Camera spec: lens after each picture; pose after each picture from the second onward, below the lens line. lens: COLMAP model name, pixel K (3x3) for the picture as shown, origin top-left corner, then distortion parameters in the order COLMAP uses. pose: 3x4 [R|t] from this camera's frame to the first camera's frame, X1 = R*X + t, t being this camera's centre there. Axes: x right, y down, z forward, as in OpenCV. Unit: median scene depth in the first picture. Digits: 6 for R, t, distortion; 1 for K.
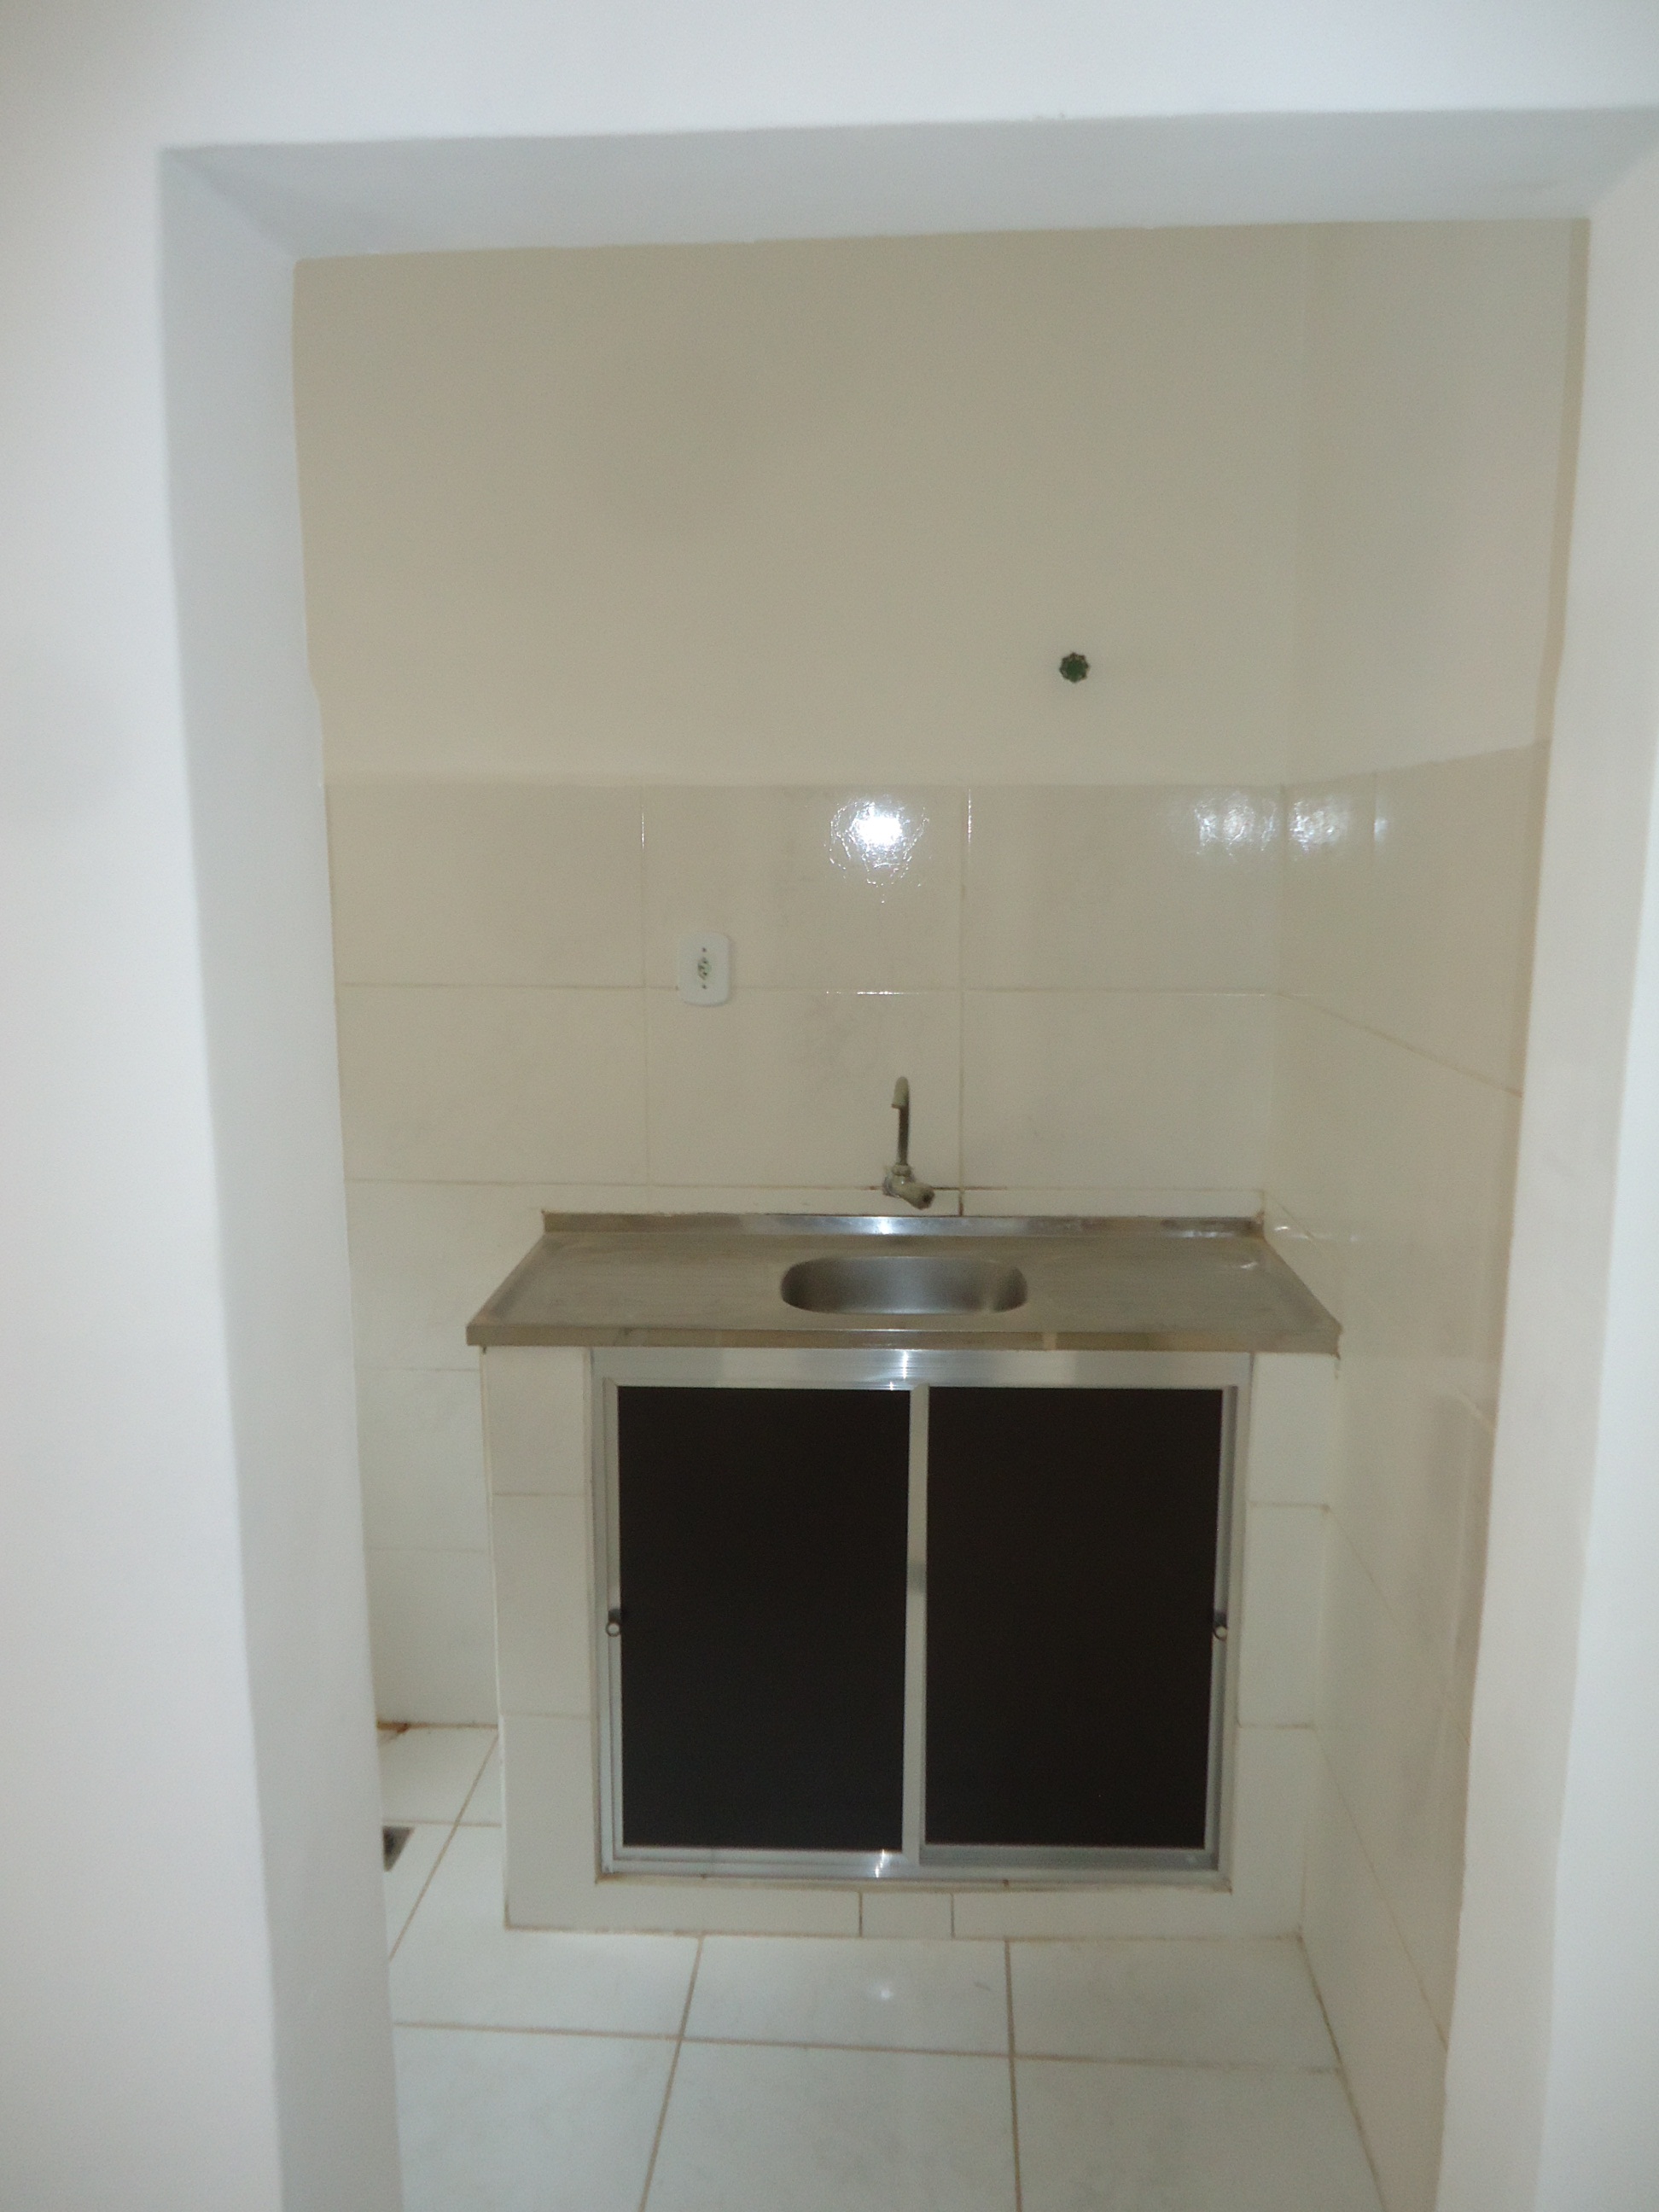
lens RADIAL K [[1602.4, 0, 829.5], [0, 1602.4, 1106.0], [0, 0, 1]] dist [-0.021260, 0.021218]
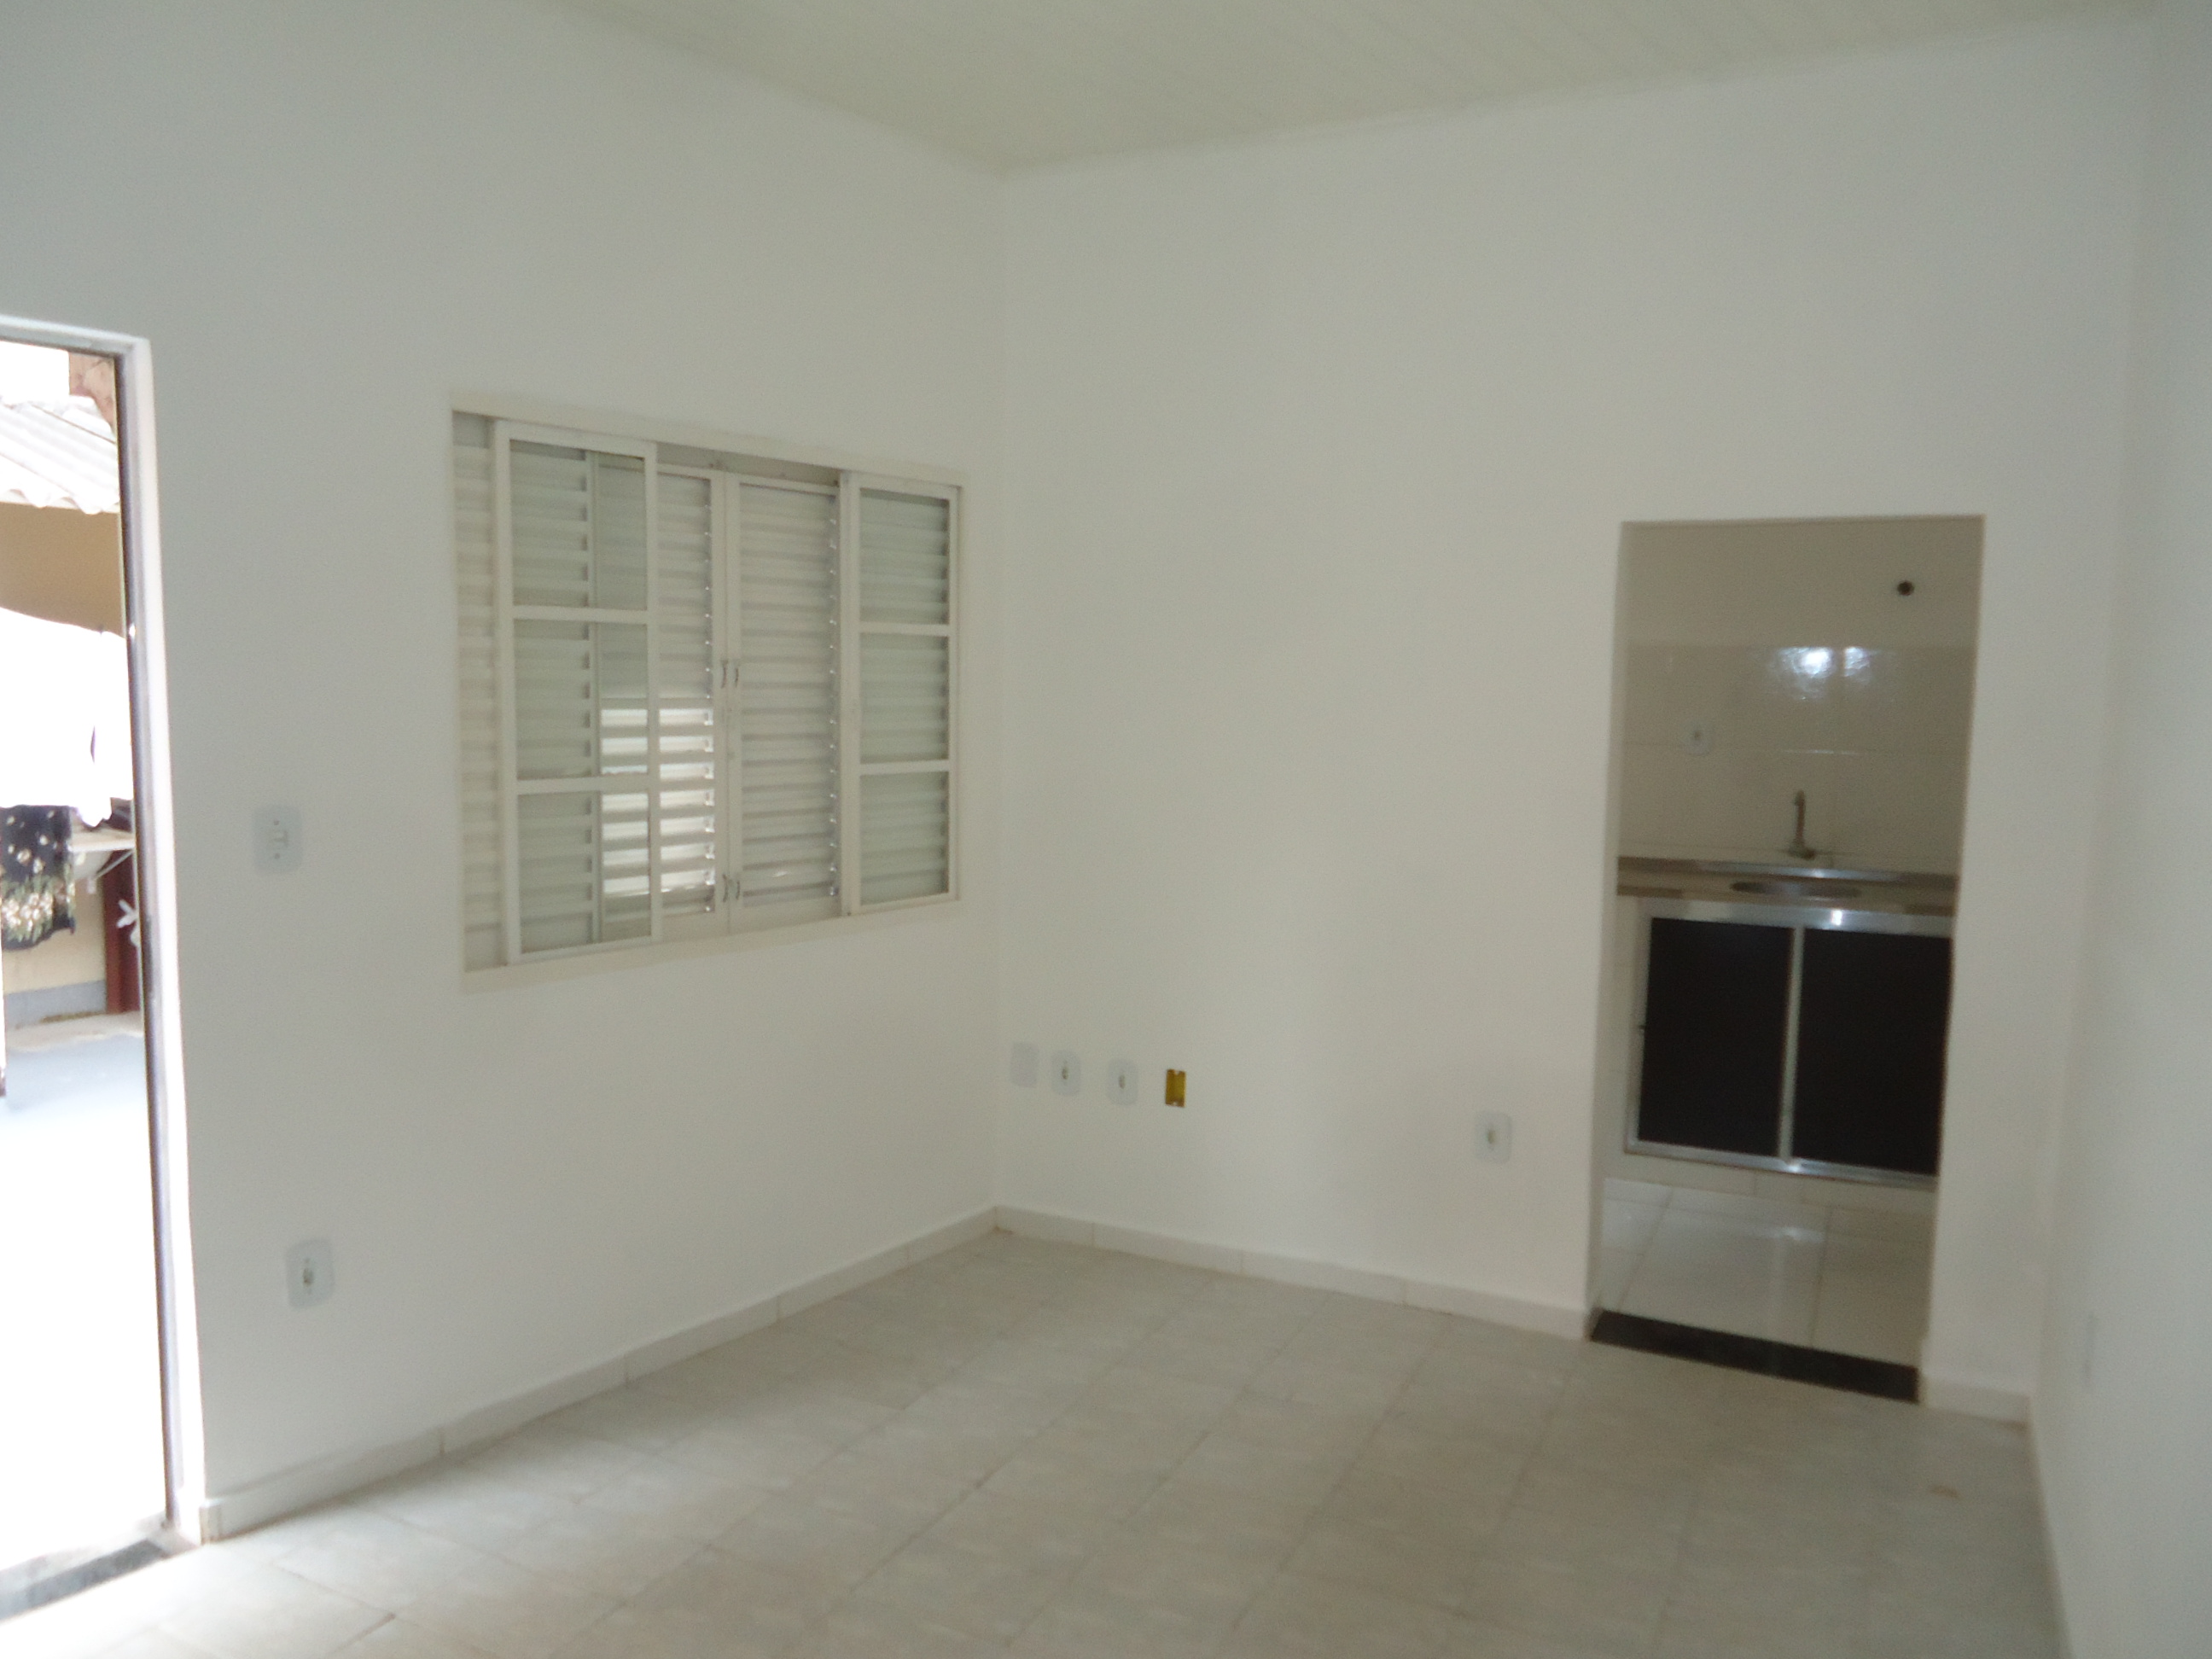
lens RADIAL K [[1602.4, 0, 1106.0], [0, 1602.4, 829.5], [0, 0, 1]] dist [-0.021260, 0.021218]
pose [[0.925875, 0.053024, -0.374091, -0.009993], [-0.075512, 0.996097, -0.045704, 0.203027], [0.370207, 0.070565, 0.926265, -1.275889]]
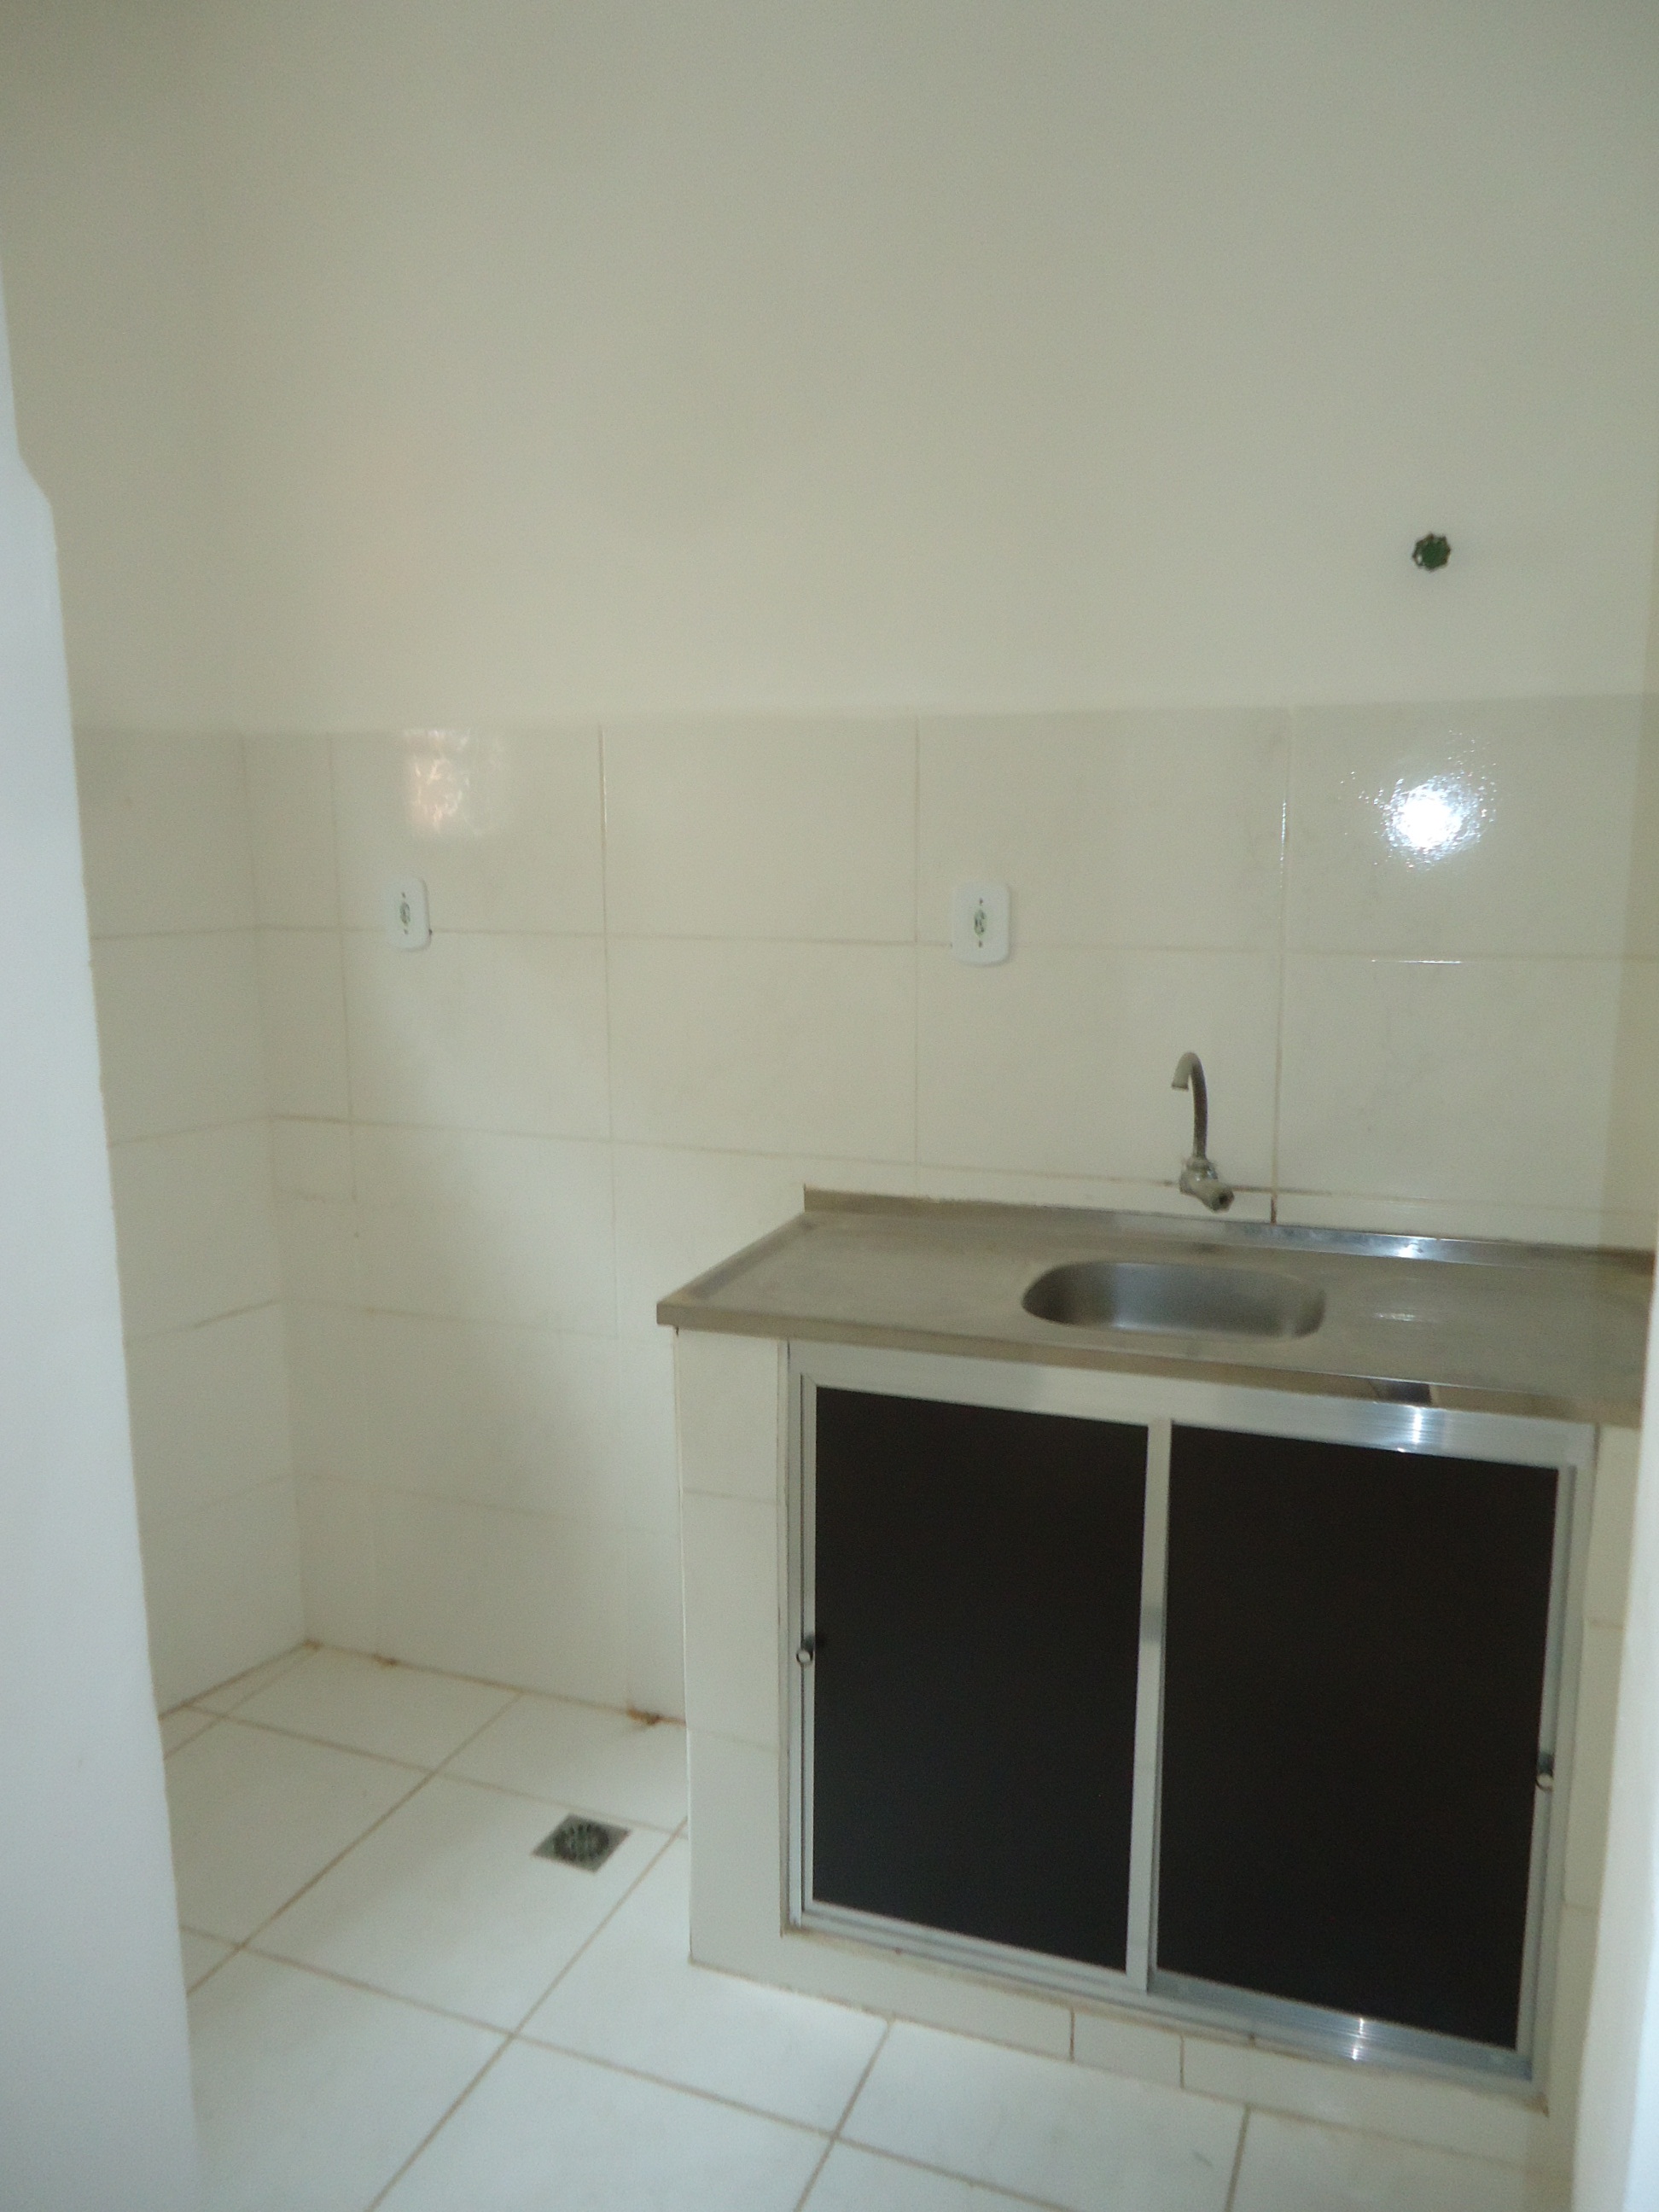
lens RADIAL K [[1602.4, 0, 829.5], [0, 1602.4, 1106.0], [0, 0, 1]] dist [-0.021260, 0.021218]
pose [[0.950661, 0.047235, -0.306615, 0.132974], [-0.045512, 0.998882, 0.012768, 0.008294], [0.306876, 0.001817, 0.951748, 0.152553]]
